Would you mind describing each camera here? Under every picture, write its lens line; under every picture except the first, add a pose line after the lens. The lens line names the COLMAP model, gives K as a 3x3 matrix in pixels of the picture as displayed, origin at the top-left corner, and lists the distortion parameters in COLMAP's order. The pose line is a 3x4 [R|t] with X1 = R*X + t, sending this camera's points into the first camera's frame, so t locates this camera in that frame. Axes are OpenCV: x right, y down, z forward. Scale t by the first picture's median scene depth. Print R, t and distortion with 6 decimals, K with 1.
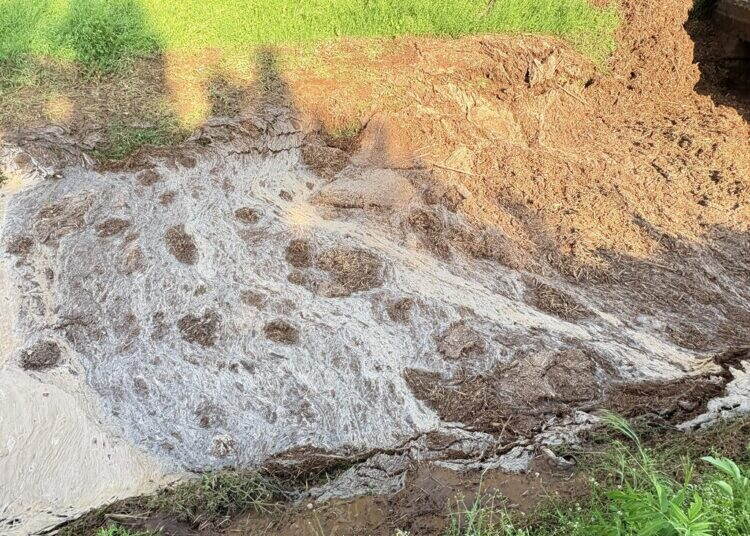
lens RADIAL K [[514.5, 0, 378.4], [0, 514.5, 265.8], [0, 0, 1]] dist [0.000375, -0.001106]
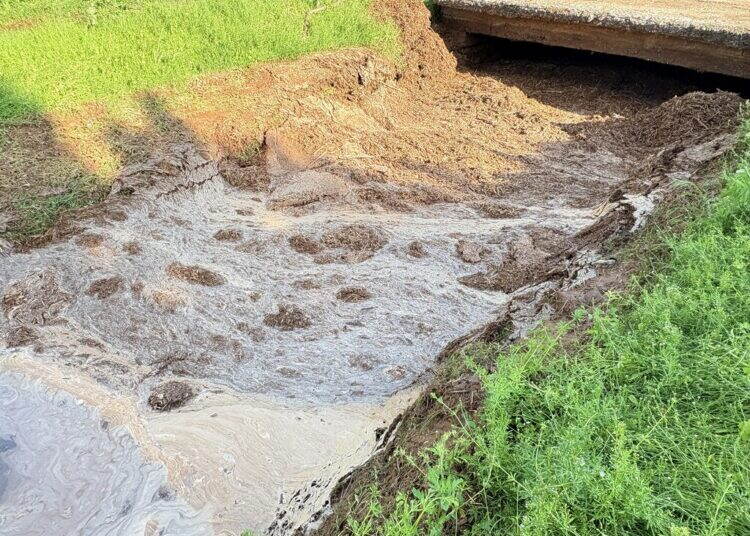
lens RADIAL K [[514.5, 0, 370.4], [0, 514.5, 268.2], [0, 0, 1]] dist [0.000375, -0.001106]
pose [[0.825933, -0.332318, 0.455411, -0.601839], [0.364963, 0.930860, 0.017362, 0.059985], [-0.429693, 0.151868, 0.890112, -0.059529]]
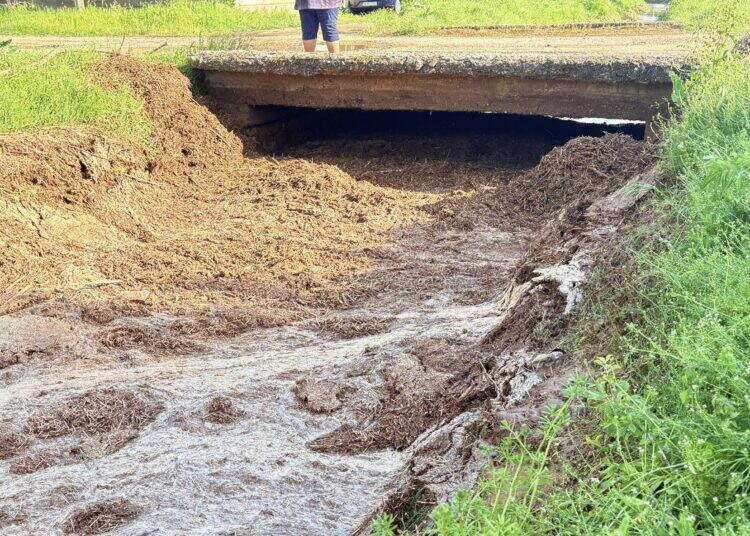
lens RADIAL K [[775.2, 0, 379.6], [0, 775.2, 275.1], [0, 0, 1]] dist [0.037922, 0.000000]
pose [[0.591116, -0.289287, 0.752924, -0.517409], [0.533483, 0.840350, -0.095956, 0.135122], [-0.604961, 0.458393, 0.651075, 0.126728]]
